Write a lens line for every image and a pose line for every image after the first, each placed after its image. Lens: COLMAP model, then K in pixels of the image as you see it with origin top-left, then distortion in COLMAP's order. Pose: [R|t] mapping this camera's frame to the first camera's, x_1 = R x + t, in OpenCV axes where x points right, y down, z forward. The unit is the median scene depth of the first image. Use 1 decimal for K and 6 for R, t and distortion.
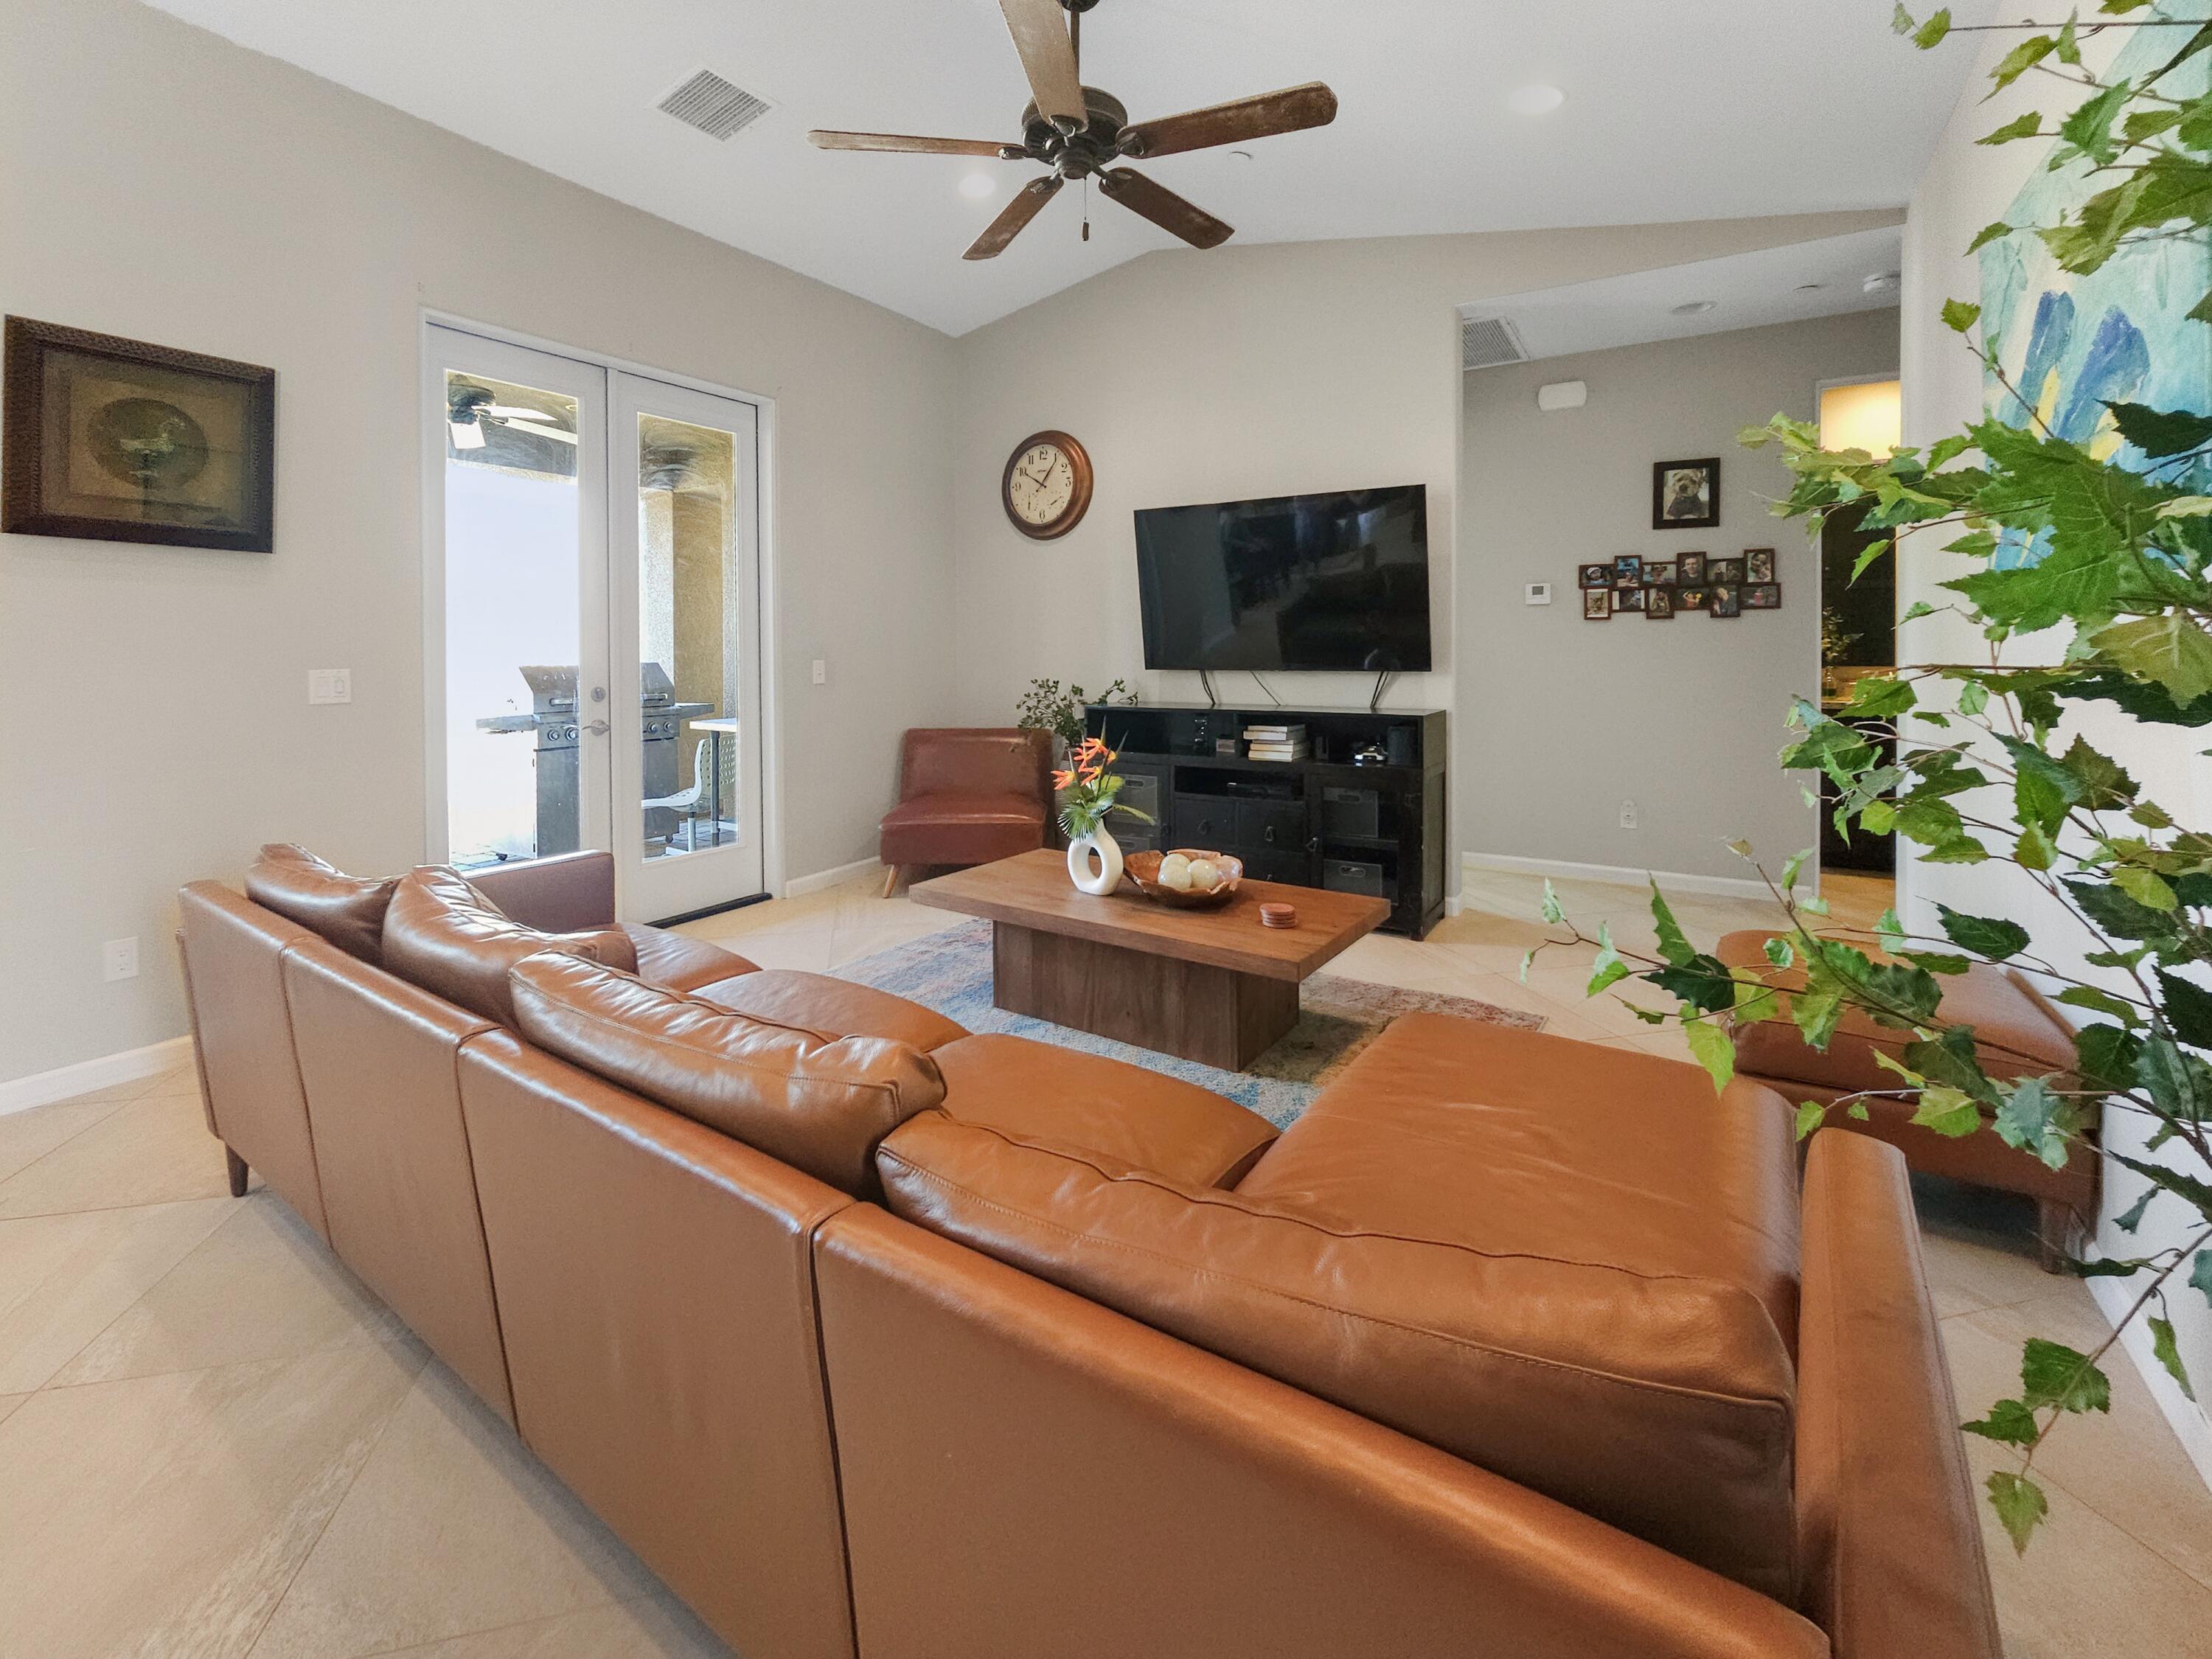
lens RADIAL K [[976.8, 0, 1091.3], [0, 976.8, 666.4], [0, 0, 1]] dist [-0.010650, 0.004133]
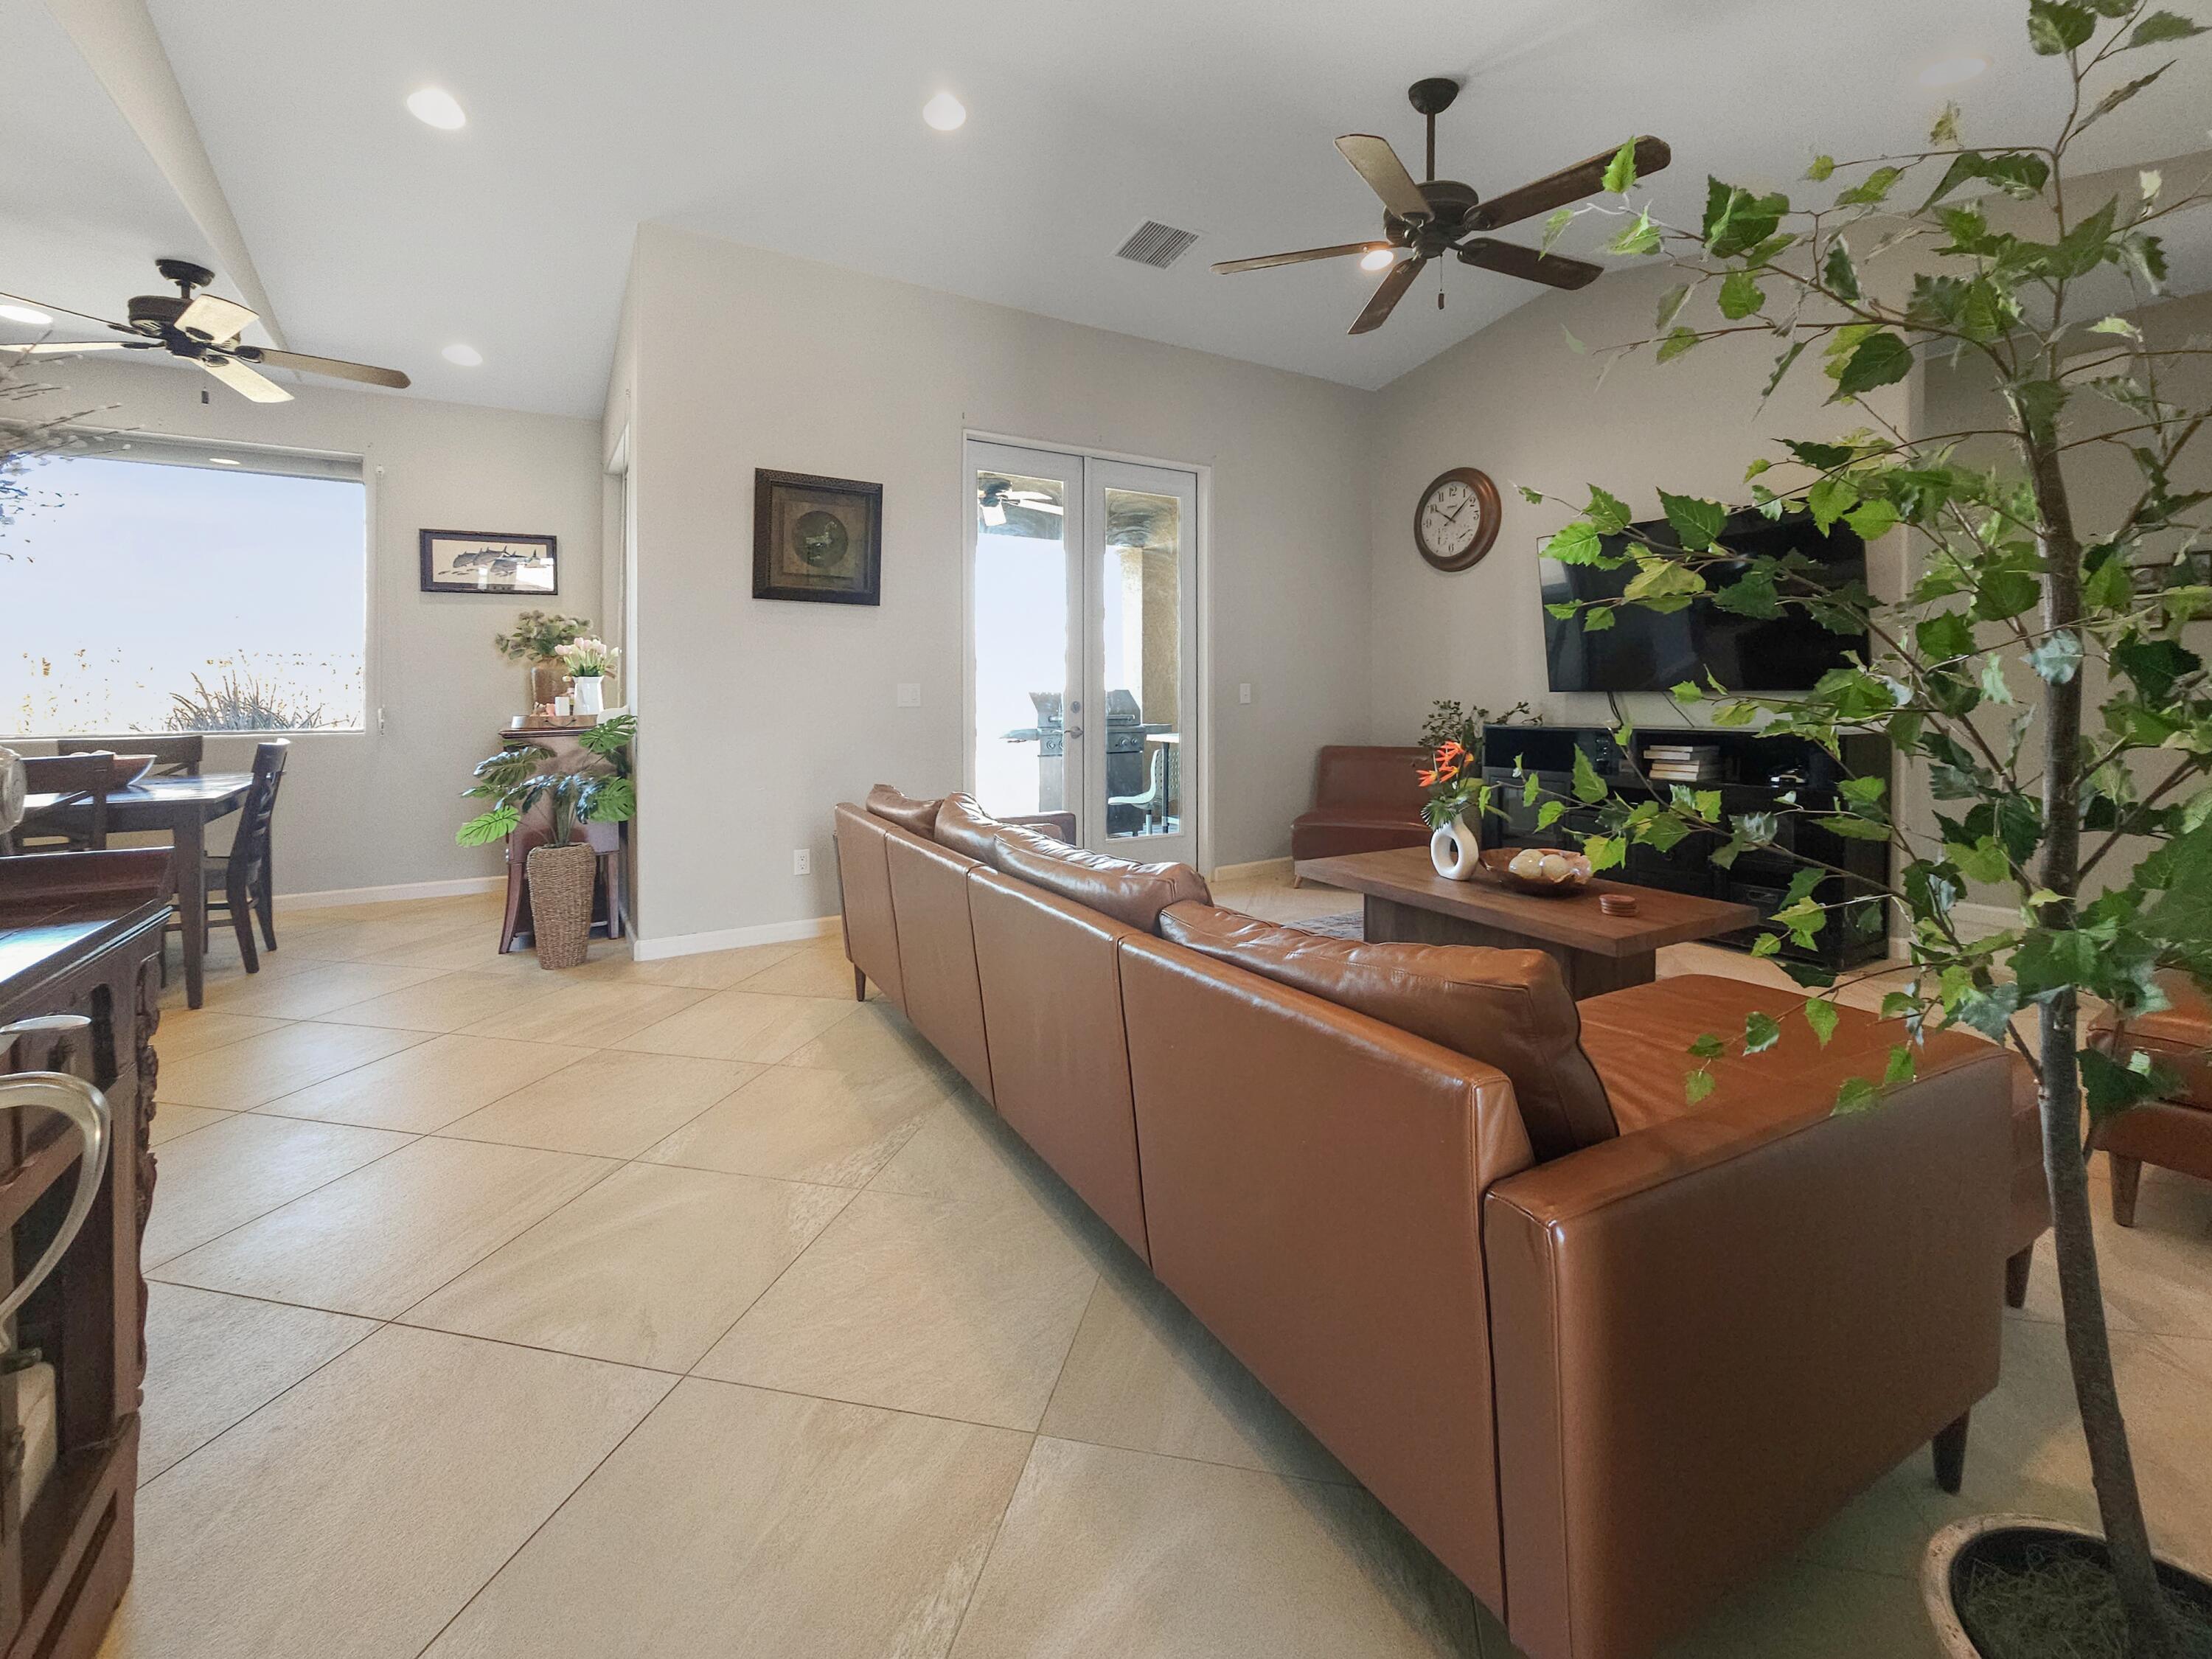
lens RADIAL K [[968.4, 0, 1123.5], [0, 968.4, 702.0], [0, 0, 1]] dist [0.000173, 0.000410]
pose [[0.902617, 0.005438, -0.430410, 0.105482], [-0.008230, 0.999955, -0.004625, 0.026496], [0.430365, 0.007717, 0.902622, -0.137154]]
